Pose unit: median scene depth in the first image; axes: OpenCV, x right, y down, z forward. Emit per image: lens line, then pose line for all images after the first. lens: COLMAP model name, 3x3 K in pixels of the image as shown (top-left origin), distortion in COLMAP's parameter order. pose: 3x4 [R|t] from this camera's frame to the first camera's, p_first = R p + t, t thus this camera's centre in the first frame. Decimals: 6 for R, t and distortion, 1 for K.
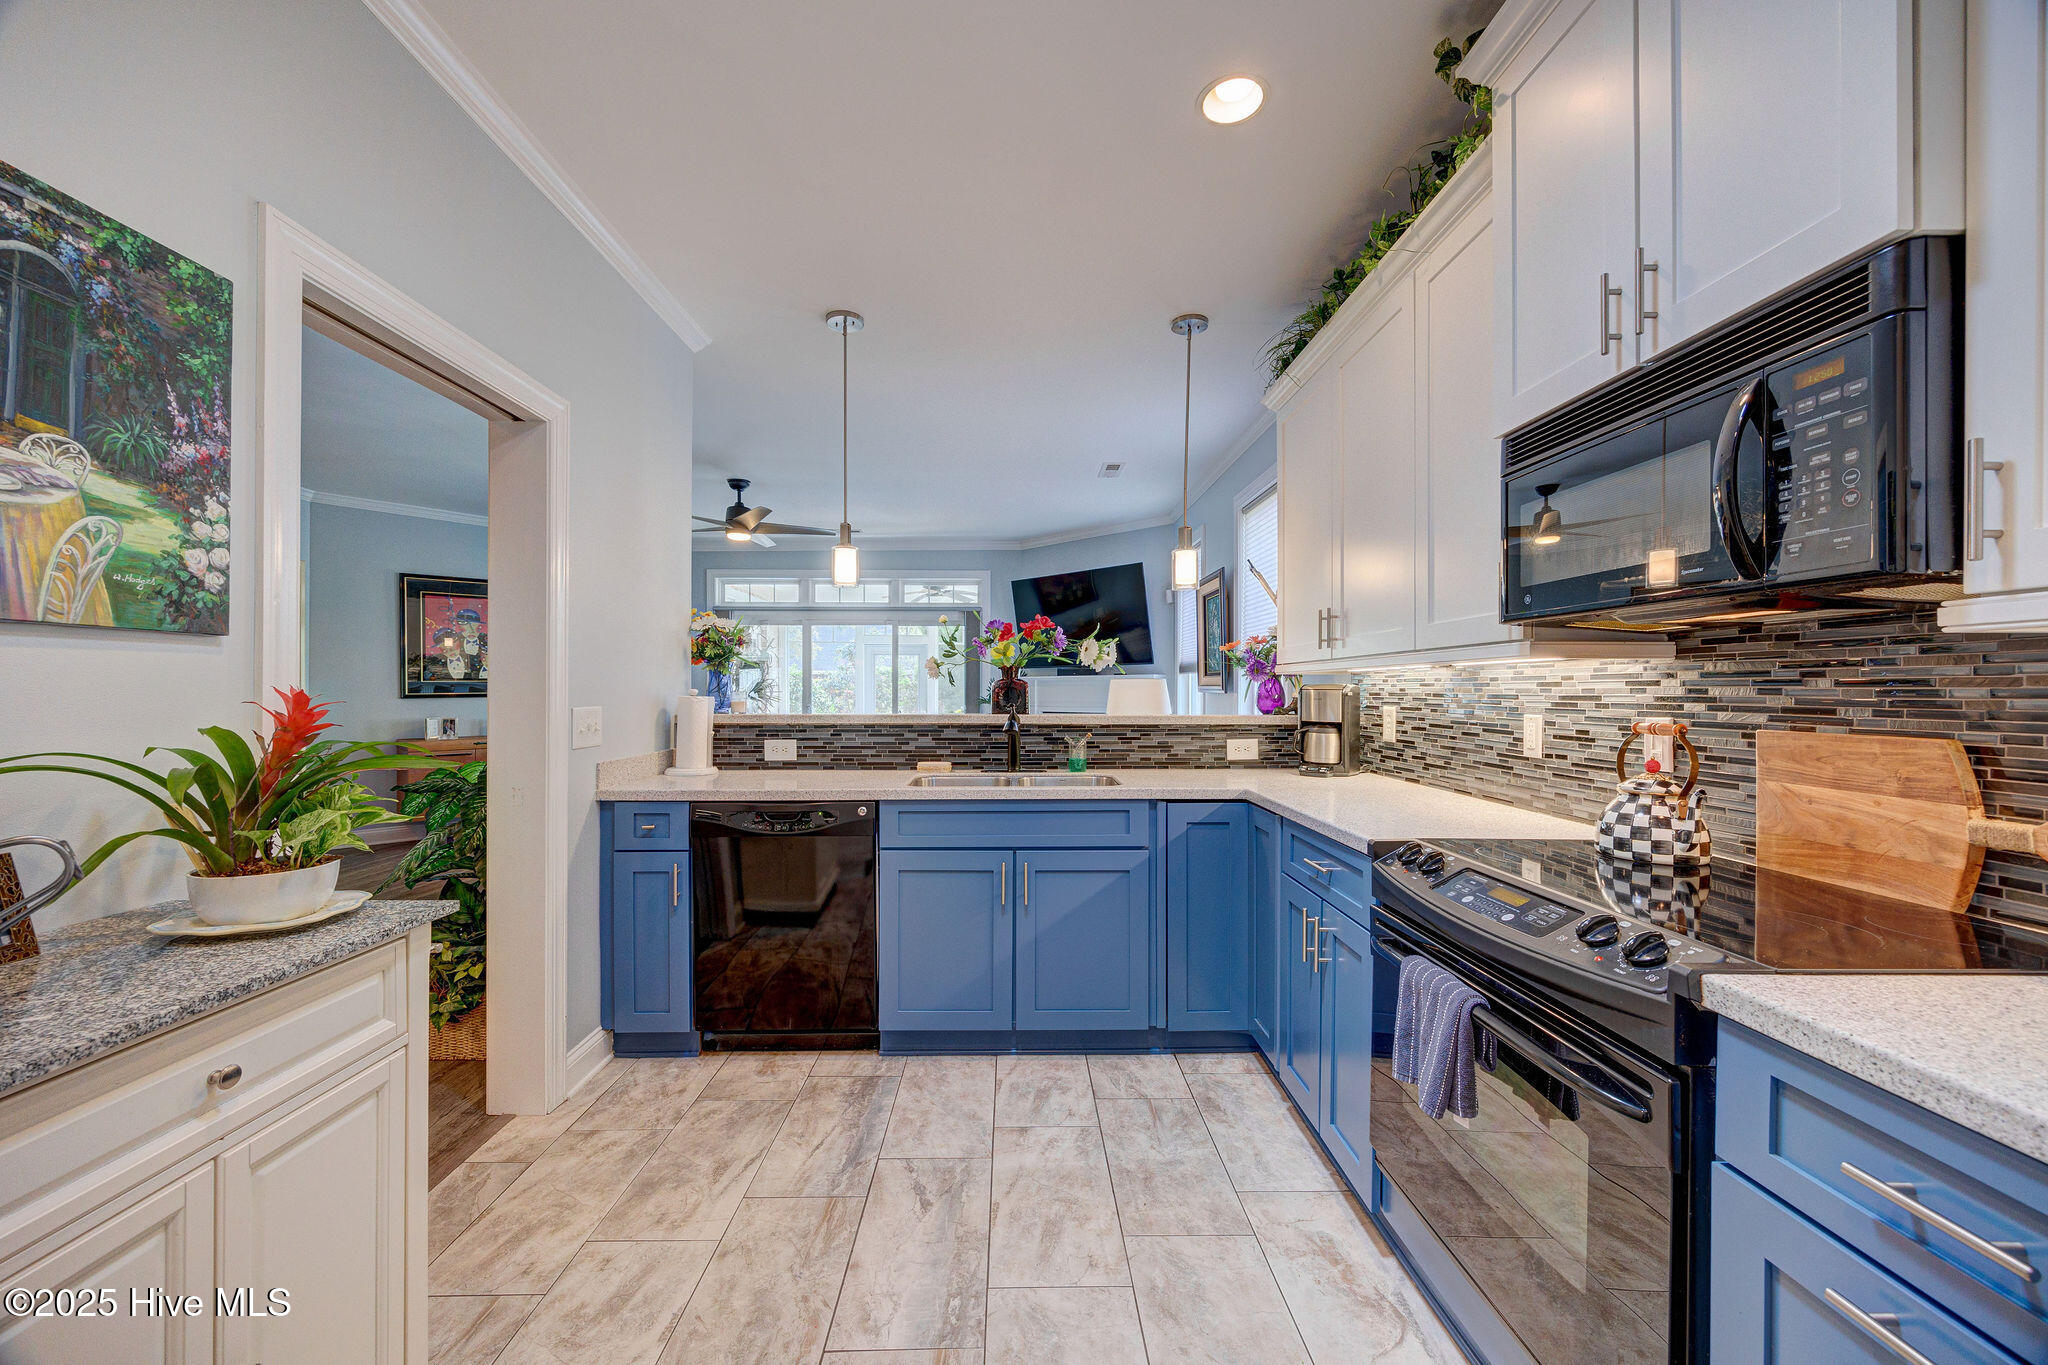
lens RADIAL K [[823.2, 0, 1016.4], [0, 823.2, 689.7], [0, 0, 1]] dist [0.001678, -0.000019]
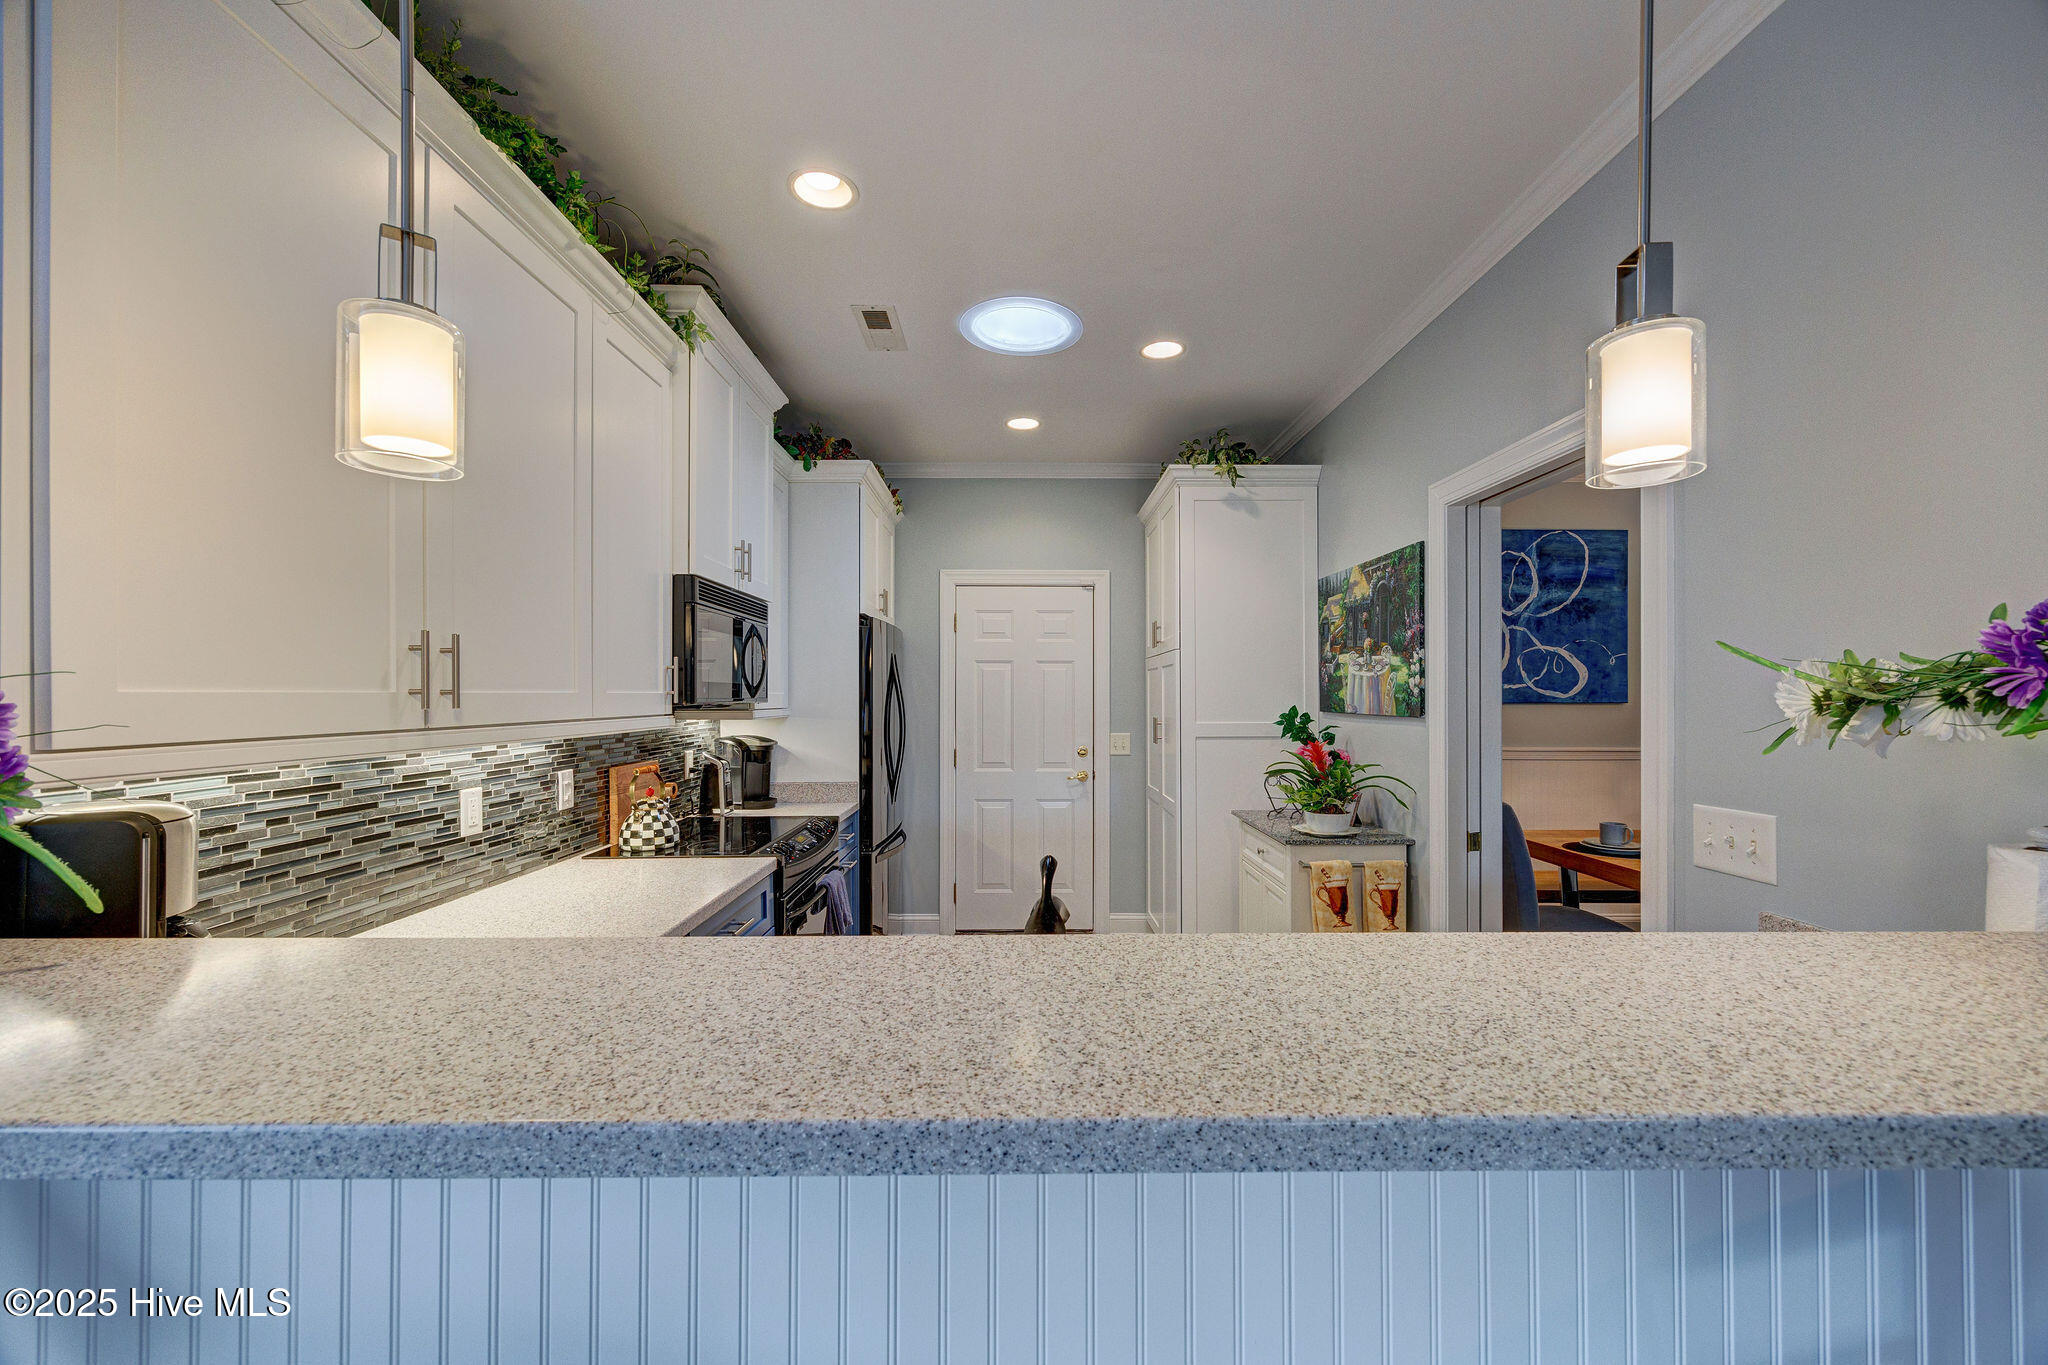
lens RADIAL K [[823.2, 0, 1039.4], [0, 823.2, 685.6], [0, 0, 1]] dist [0.001678, -0.000019]
pose [[-0.999532, -0.002461, -0.030493, 0.021631], [-0.001967, 0.999867, -0.016220, -0.072856], [0.030529, -0.016152, -0.999403, 1.994289]]
